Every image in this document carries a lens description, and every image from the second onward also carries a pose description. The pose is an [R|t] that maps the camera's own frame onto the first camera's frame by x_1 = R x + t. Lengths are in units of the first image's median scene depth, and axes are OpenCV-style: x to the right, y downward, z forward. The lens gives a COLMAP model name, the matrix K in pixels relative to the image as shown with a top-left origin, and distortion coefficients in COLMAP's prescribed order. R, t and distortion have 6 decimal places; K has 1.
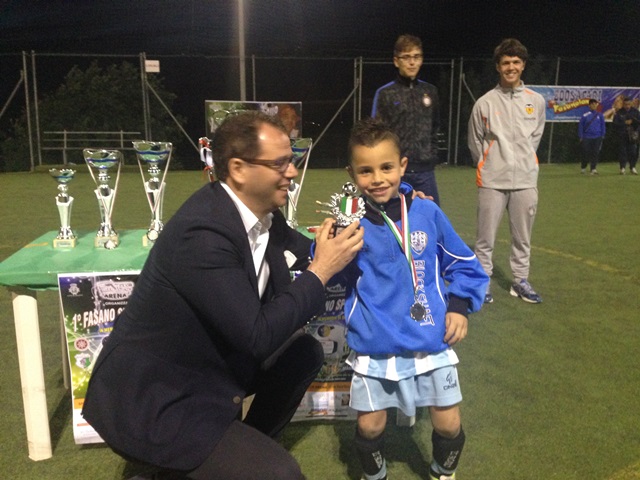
lens RADIAL K [[622.0, 0, 332.1], [0, 622.0, 242.2], [0, 0, 1]] dist [0.137779, -0.246414]
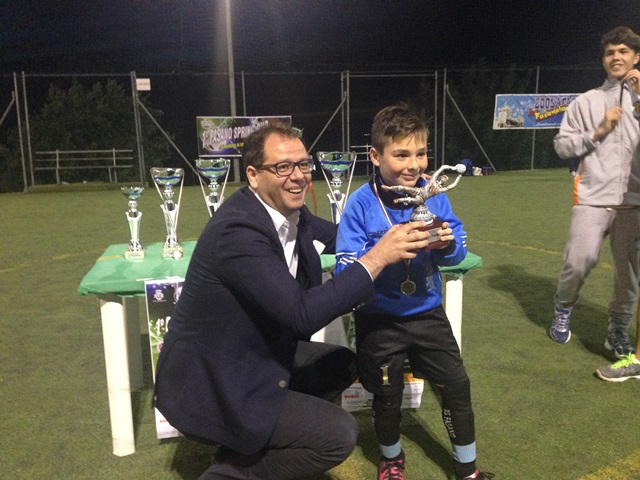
lens RADIAL K [[622.0, 0, 332.1], [0, 622.0, 242.2], [0, 0, 1]] dist [0.137779, -0.246414]
pose [[0.998960, -0.032471, 0.032020, -0.023004], [0.033044, 0.999300, -0.017541, 0.001953], [-0.031428, 0.018581, 0.999333, -0.017929]]
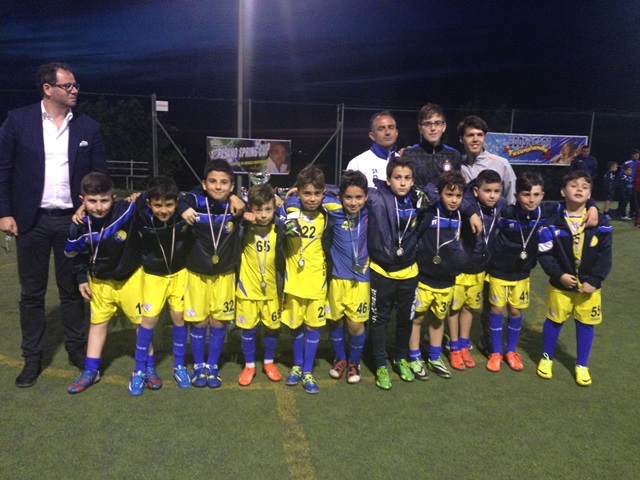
lens RADIAL K [[622.0, 0, 332.1], [0, 622.0, 242.2], [0, 0, 1]] dist [0.137779, -0.246414]
pose [[0.999267, 0.027713, 0.026419, 0.002383], [-0.026578, 0.998747, -0.042403, 0.010564], [-0.027562, 0.041669, 0.998751, -0.151825]]
